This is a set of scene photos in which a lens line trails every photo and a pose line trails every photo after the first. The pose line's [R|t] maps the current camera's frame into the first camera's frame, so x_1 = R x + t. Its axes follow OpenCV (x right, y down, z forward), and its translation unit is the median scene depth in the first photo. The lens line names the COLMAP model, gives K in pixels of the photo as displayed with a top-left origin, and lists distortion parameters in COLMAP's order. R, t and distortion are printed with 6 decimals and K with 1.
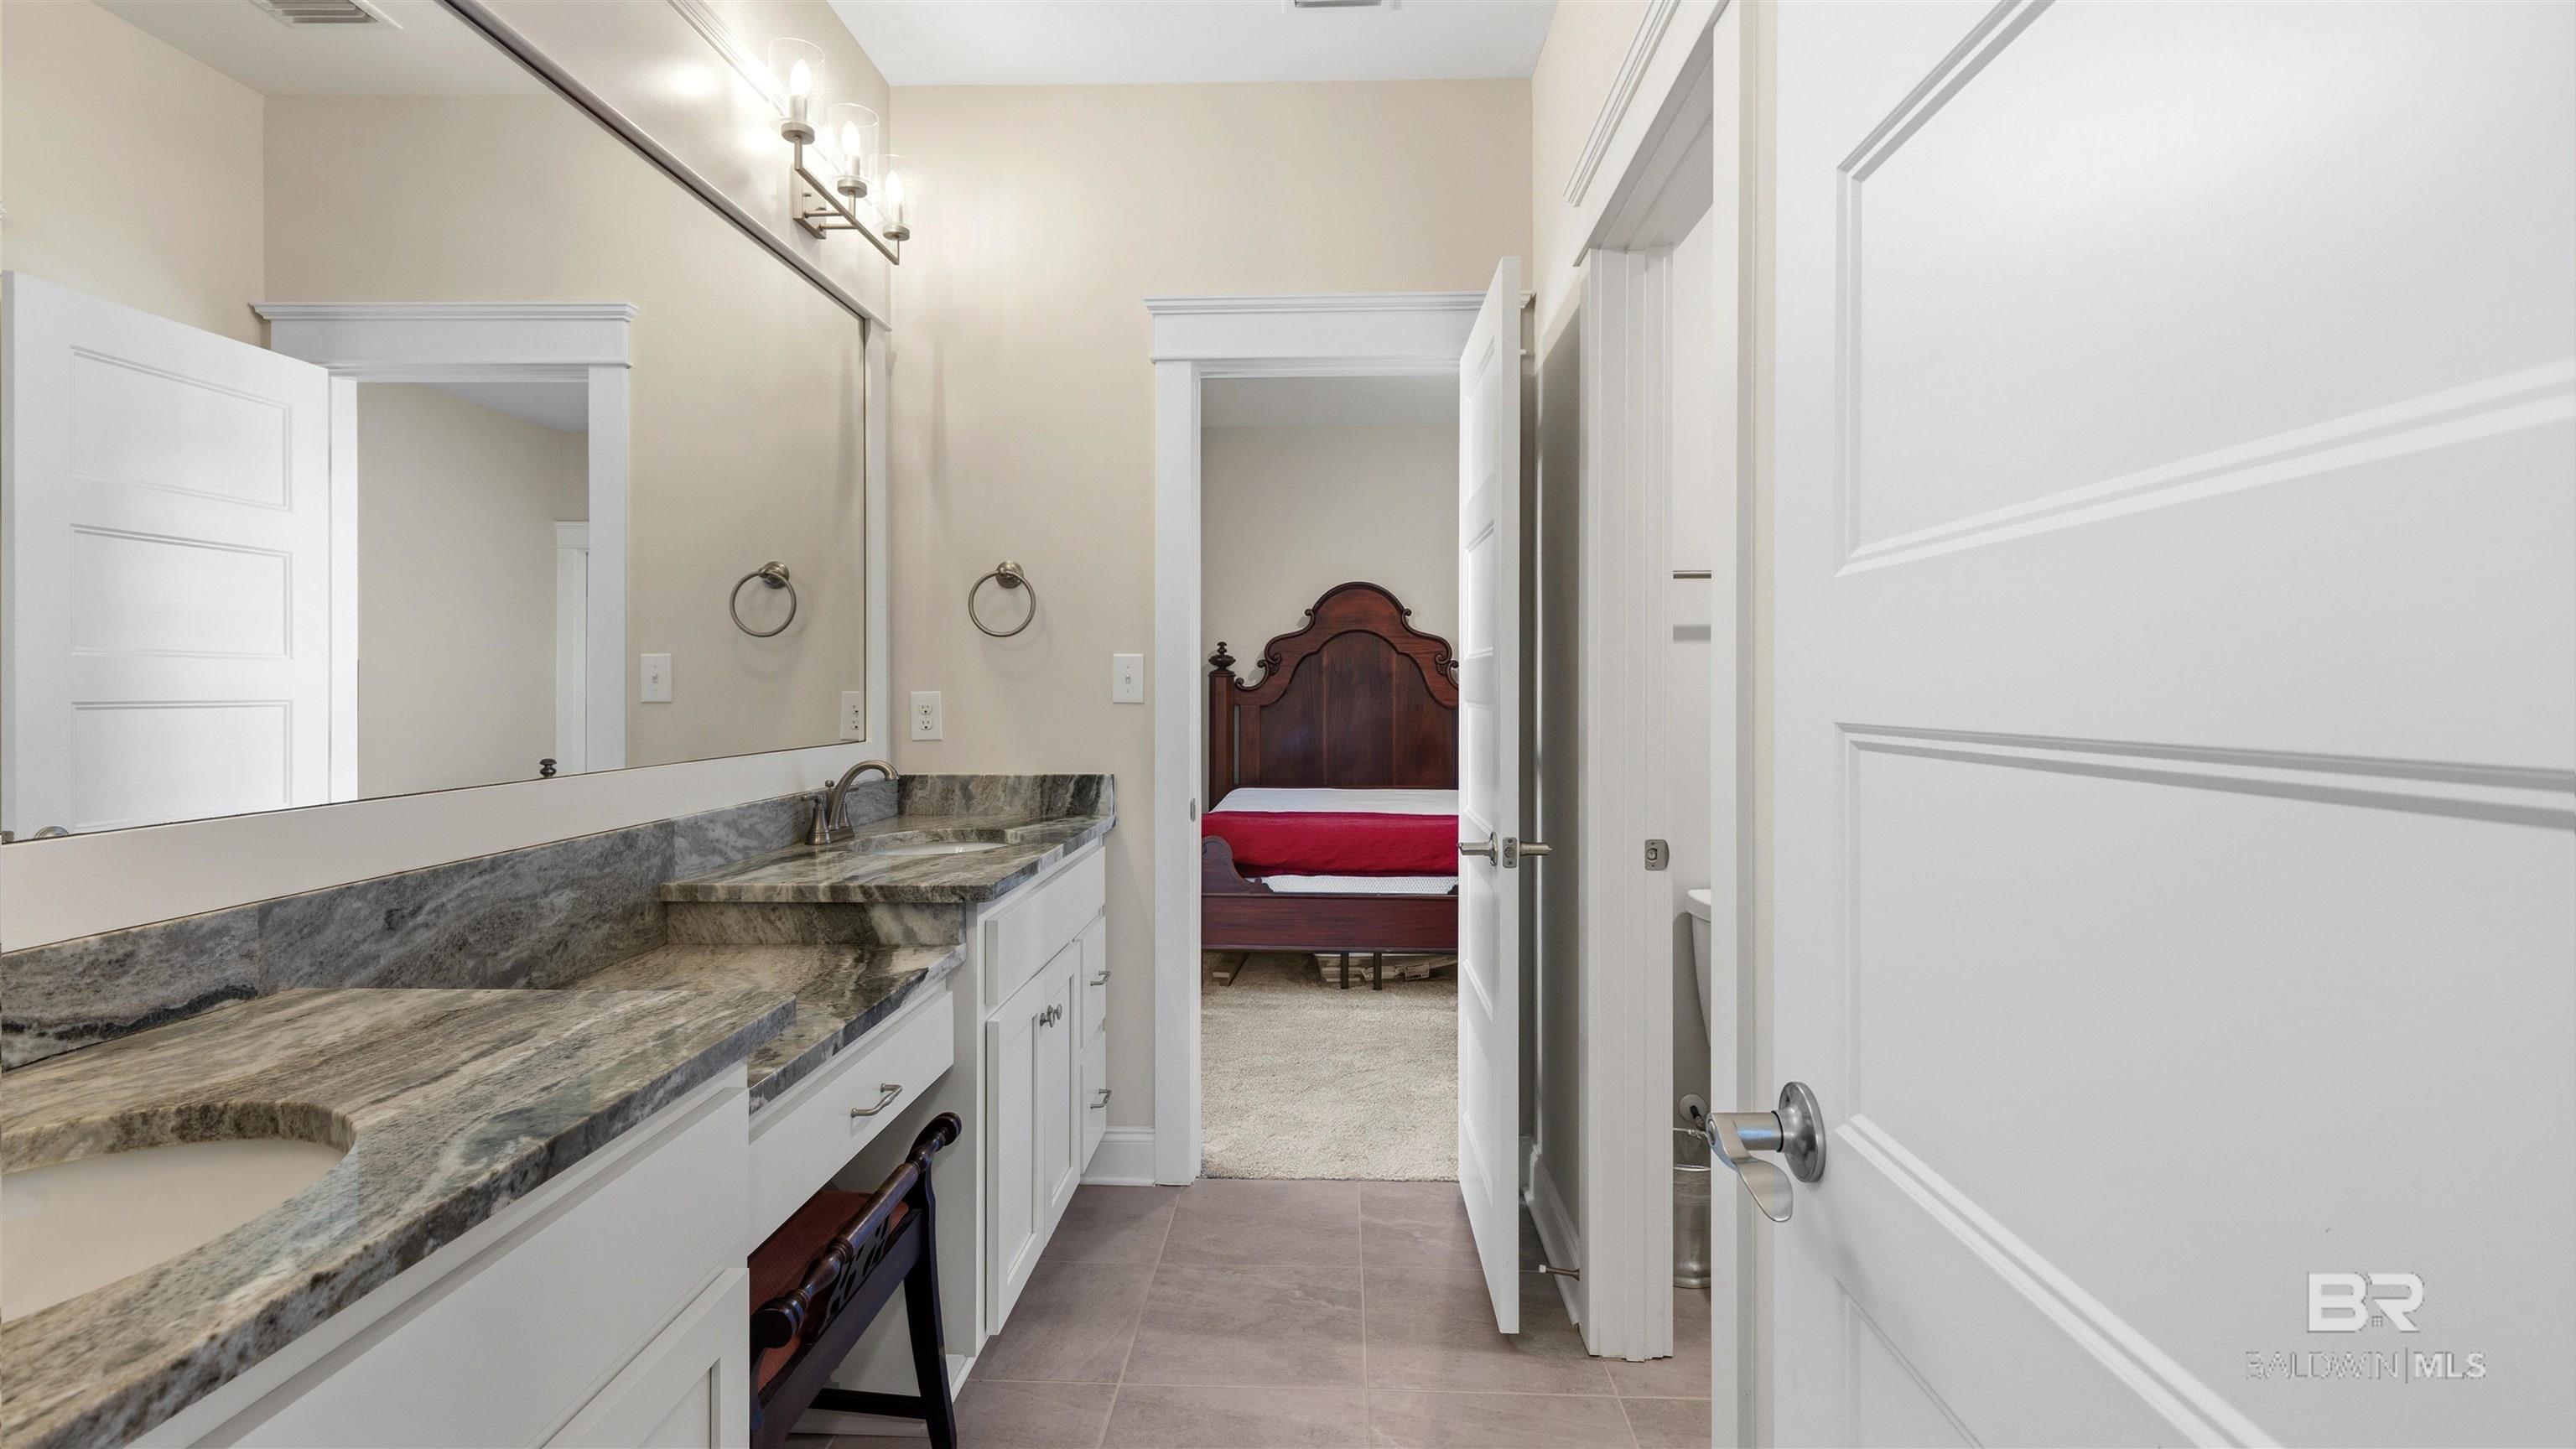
lens RADIAL K [[1199.9, 0, 1287.5], [0, 1199.9, 693.6], [0, 0, 1]] dist [0.014825, 0.000024]
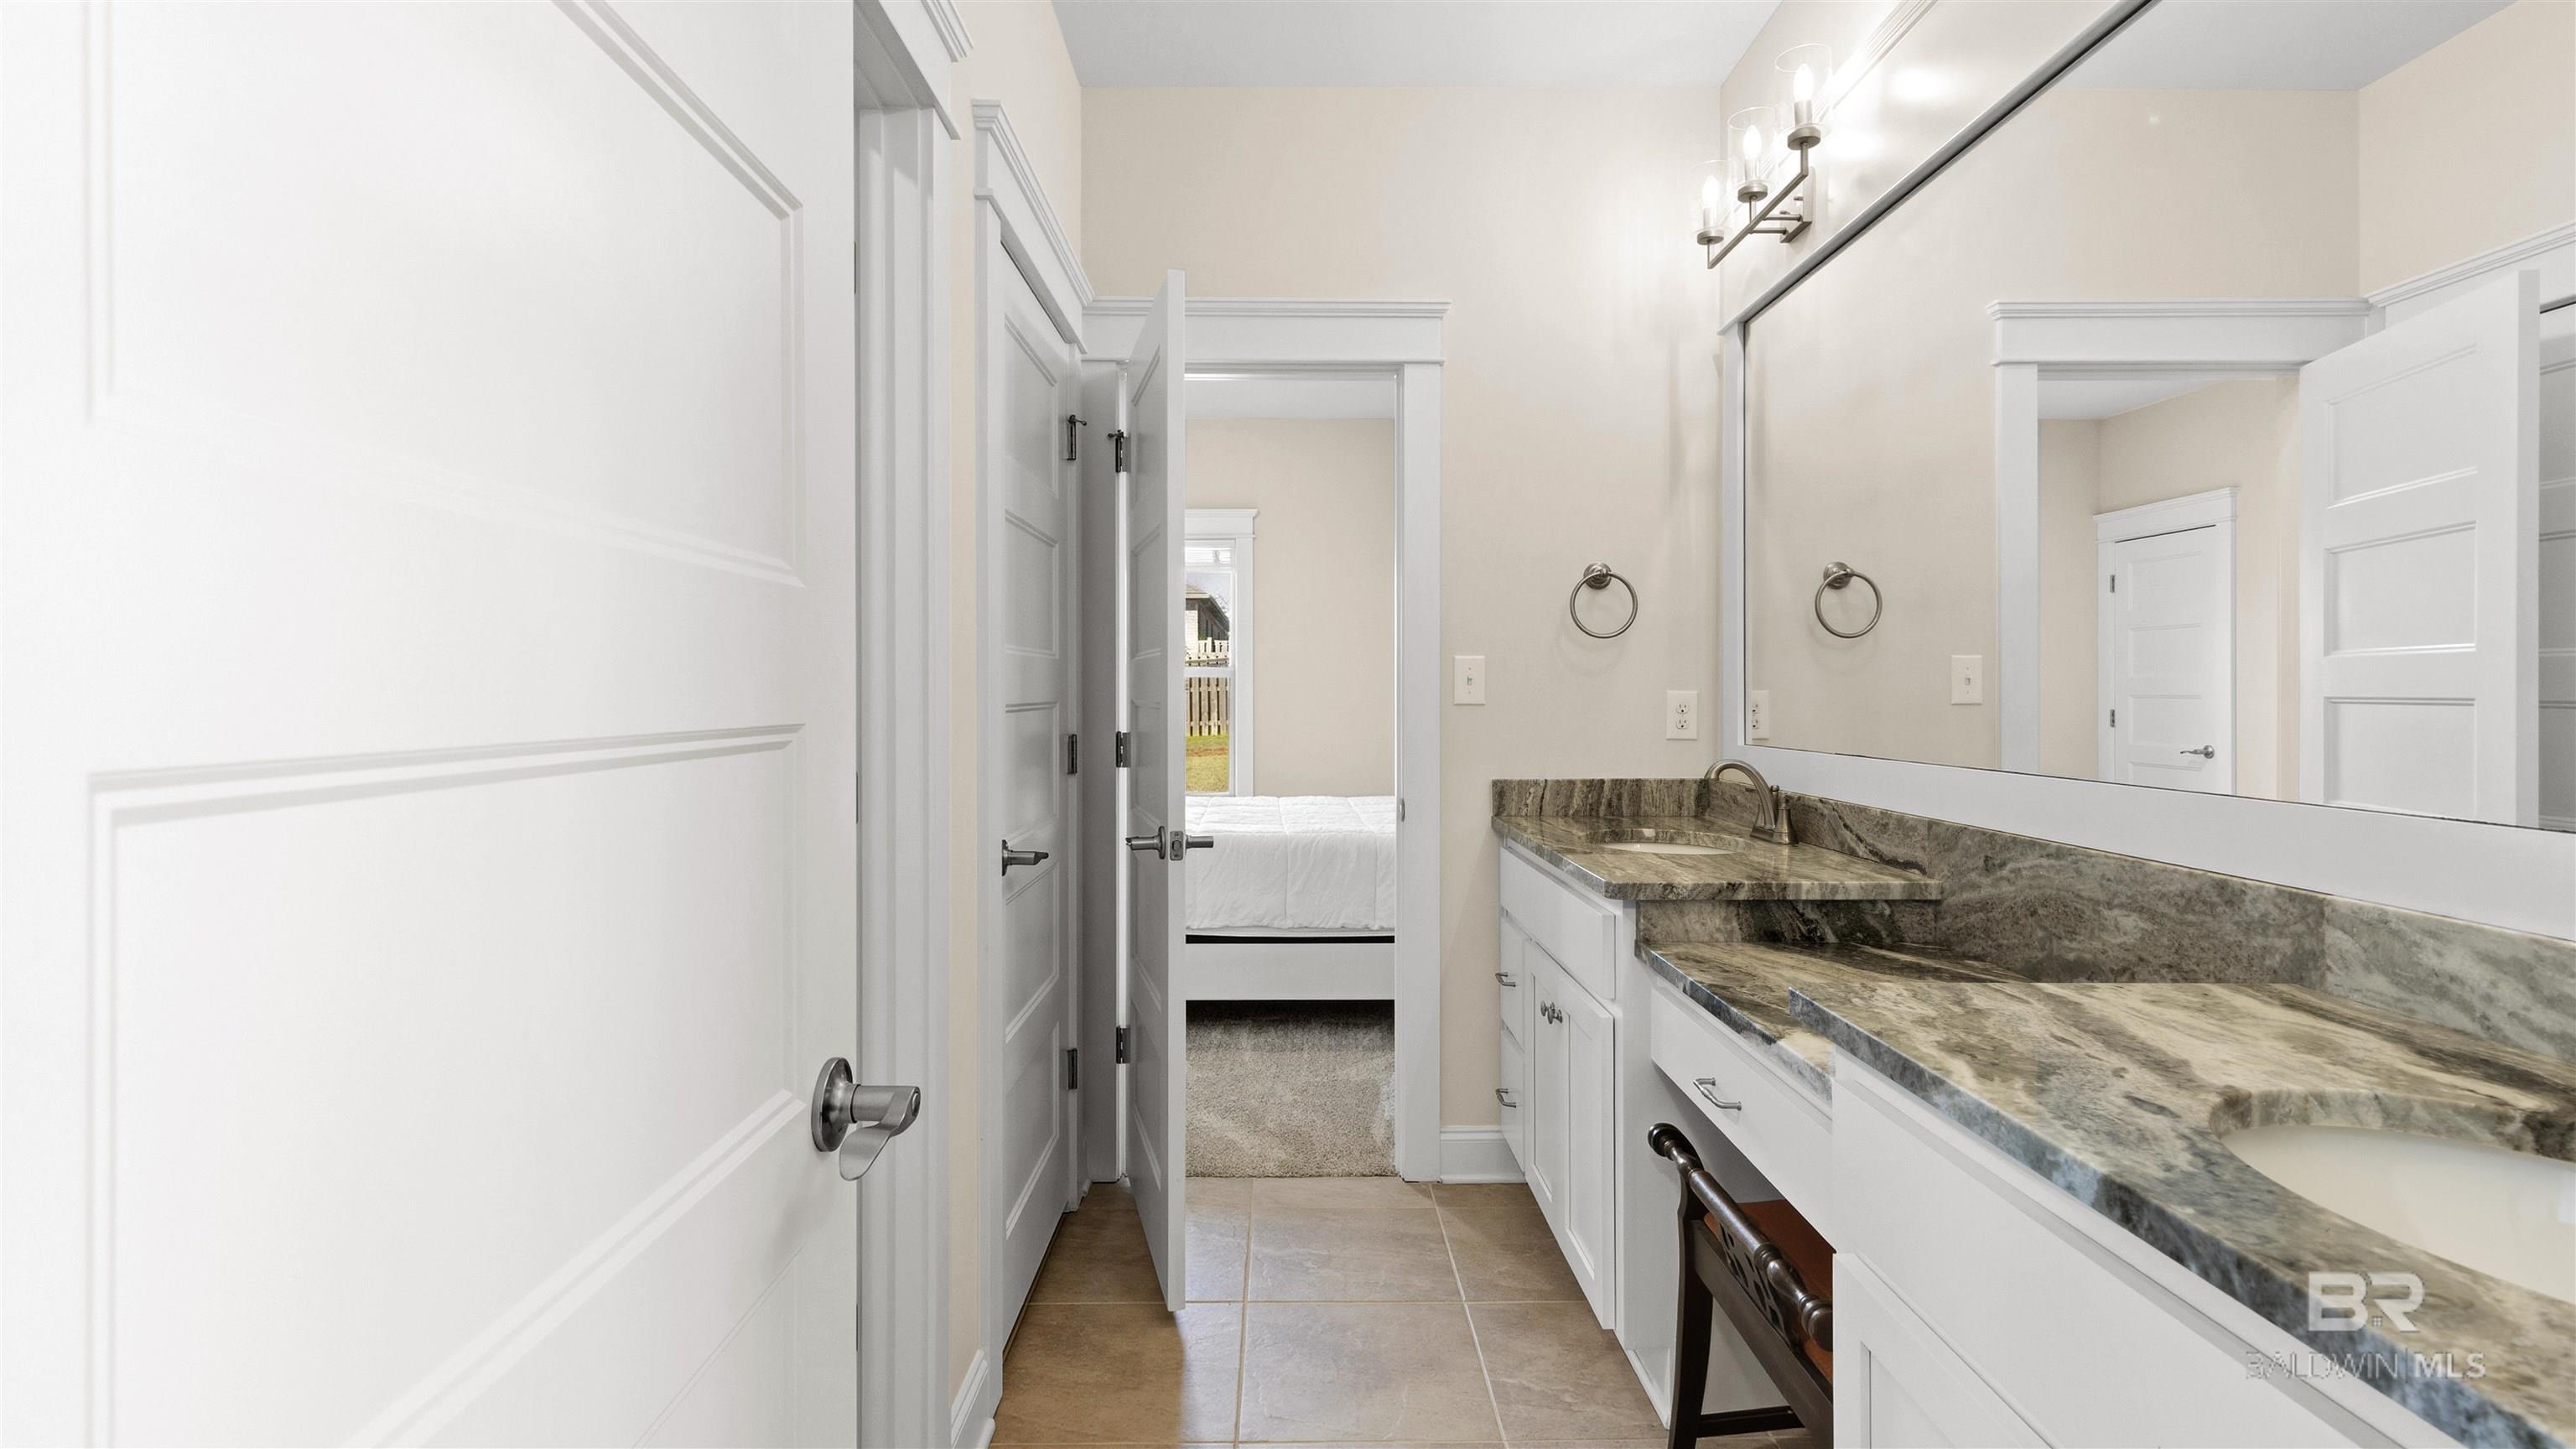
lens RADIAL K [[1199.9, 0, 1287.5], [0, 1199.9, 693.6], [0, 0, 1]] dist [0.014825, 0.000024]
pose [[-0.998615, 0.002791, -0.052529, 0.074005], [0.002340, 0.999960, 0.008647, -0.009102], [0.052551, 0.008512, -0.998582, 1.960217]]
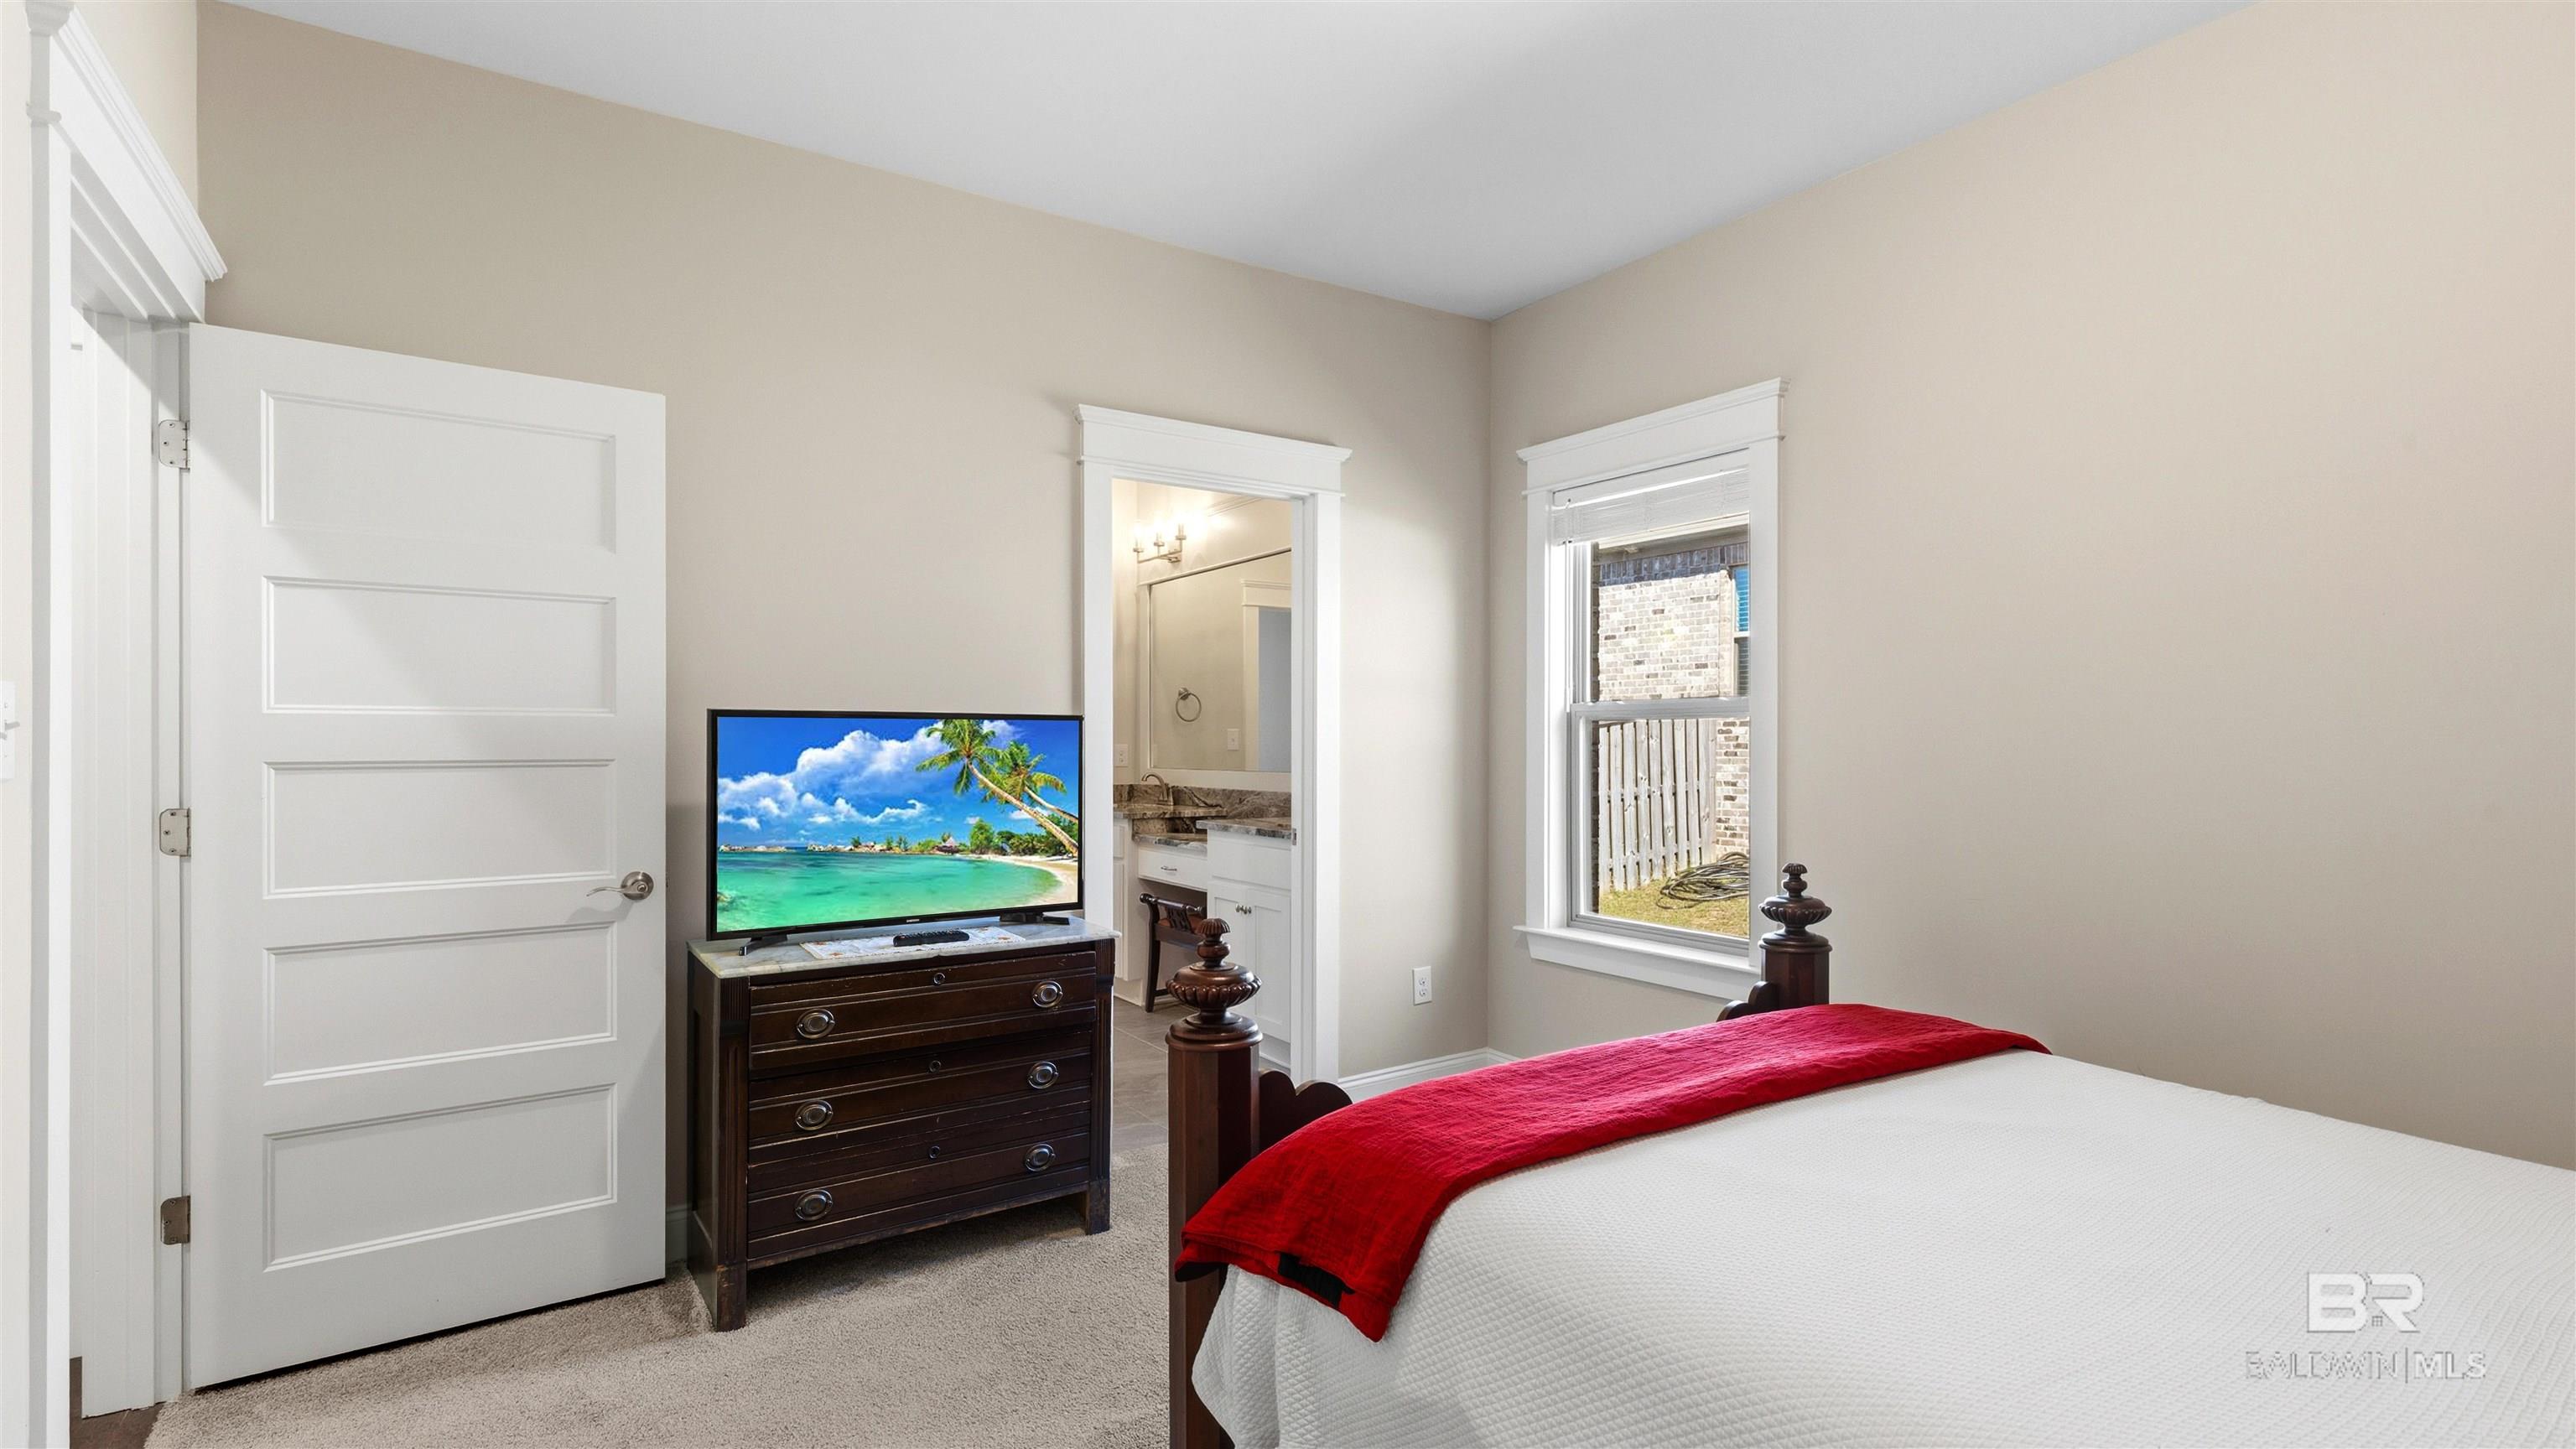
lens RADIAL K [[1199.9, 0, 1287.5], [0, 1199.9, 693.6], [0, 0, 1]] dist [0.014825, 0.000024]
pose [[-0.816504, -0.021954, -0.576922, 1.264215], [-0.001928, 0.999375, -0.035302, -0.026687], [0.577336, -0.027712, -0.816036, 3.797461]]
